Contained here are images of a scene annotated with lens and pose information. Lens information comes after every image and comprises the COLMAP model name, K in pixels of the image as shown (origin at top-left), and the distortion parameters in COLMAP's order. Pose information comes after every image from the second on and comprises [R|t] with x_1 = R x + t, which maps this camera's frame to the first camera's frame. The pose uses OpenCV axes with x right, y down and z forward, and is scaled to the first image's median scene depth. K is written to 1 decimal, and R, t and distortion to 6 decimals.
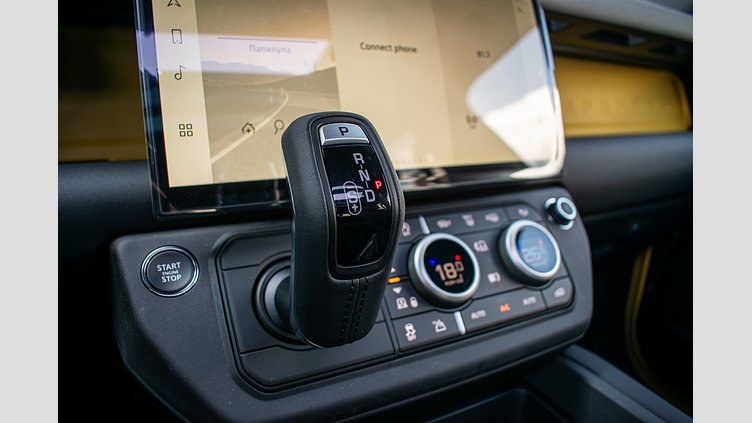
lens RADIAL K [[560.9, 0, 374.8], [0, 560.9, 212.5], [0, 0, 1]] dist [-0.002334, -0.000505]
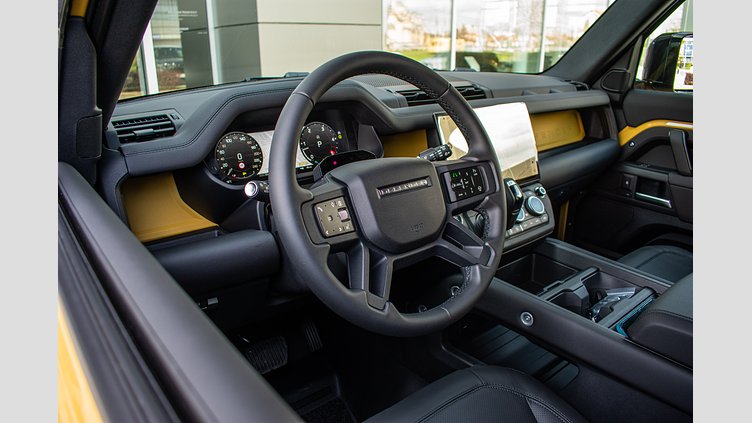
lens RADIAL K [[560.9, 0, 377.1], [0, 560.9, 211.3], [0, 0, 1]] dist [-0.002334, -0.000505]
pose [[0.985257, -0.098947, 0.139566, -0.995377], [0.093433, 0.994584, 0.045538, -0.120423], [-0.143316, -0.031827, 0.989165, -1.899612]]
